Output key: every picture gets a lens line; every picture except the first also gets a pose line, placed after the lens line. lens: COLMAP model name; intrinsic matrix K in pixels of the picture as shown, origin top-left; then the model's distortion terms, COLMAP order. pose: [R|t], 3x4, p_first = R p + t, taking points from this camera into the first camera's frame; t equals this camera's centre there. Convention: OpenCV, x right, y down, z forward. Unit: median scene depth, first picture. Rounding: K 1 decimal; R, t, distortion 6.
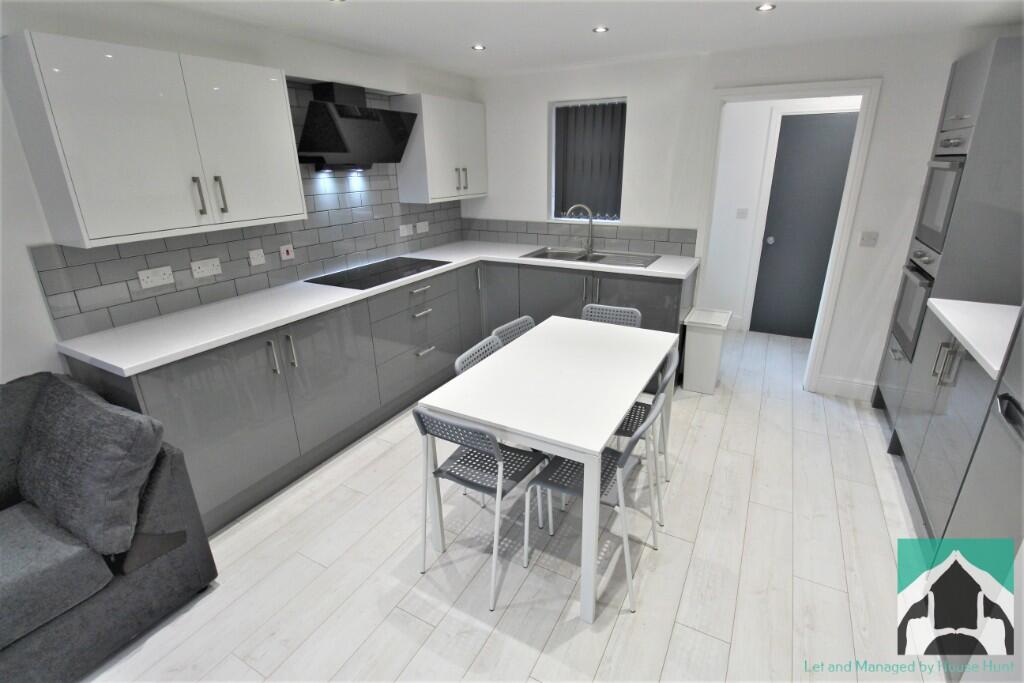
lens RADIAL K [[480.9, 0, 511.6], [0, 480.9, 327.5], [0, 0, 1]] dist [-0.000407, -0.000066]
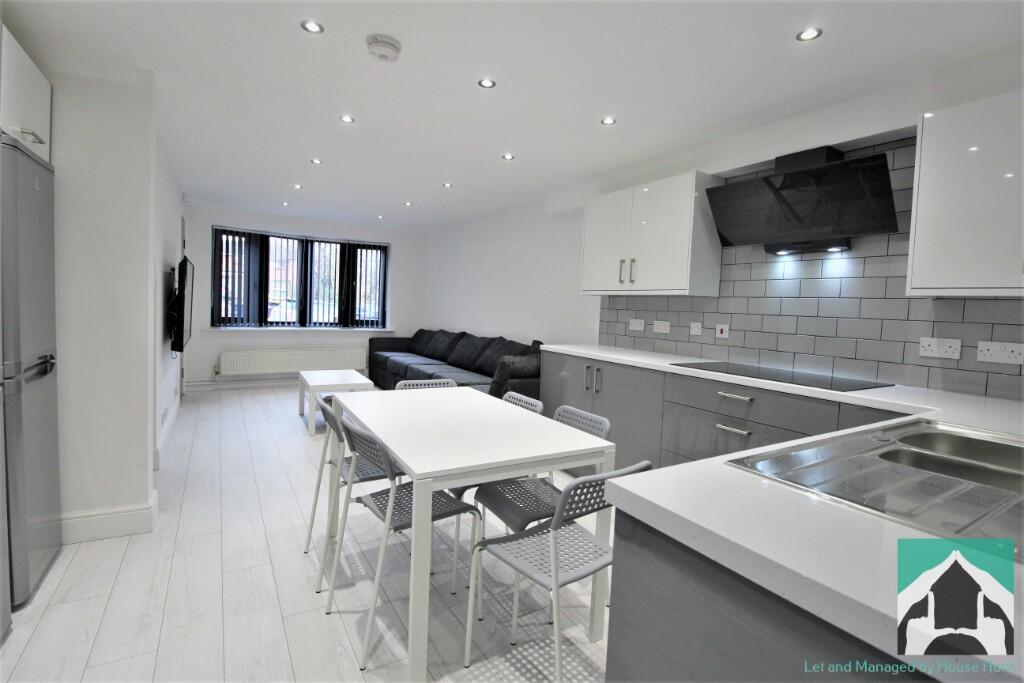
lens RADIAL K [[480.9, 0, 511.6], [0, 480.9, 327.5], [0, 0, 1]] dist [-0.000407, -0.000066]
pose [[-0.490594, 0.034327, -0.870712, 0.658692], [-0.319805, 0.922404, 0.216556, -0.245173], [0.810582, 0.384699, -0.441547, 1.097425]]
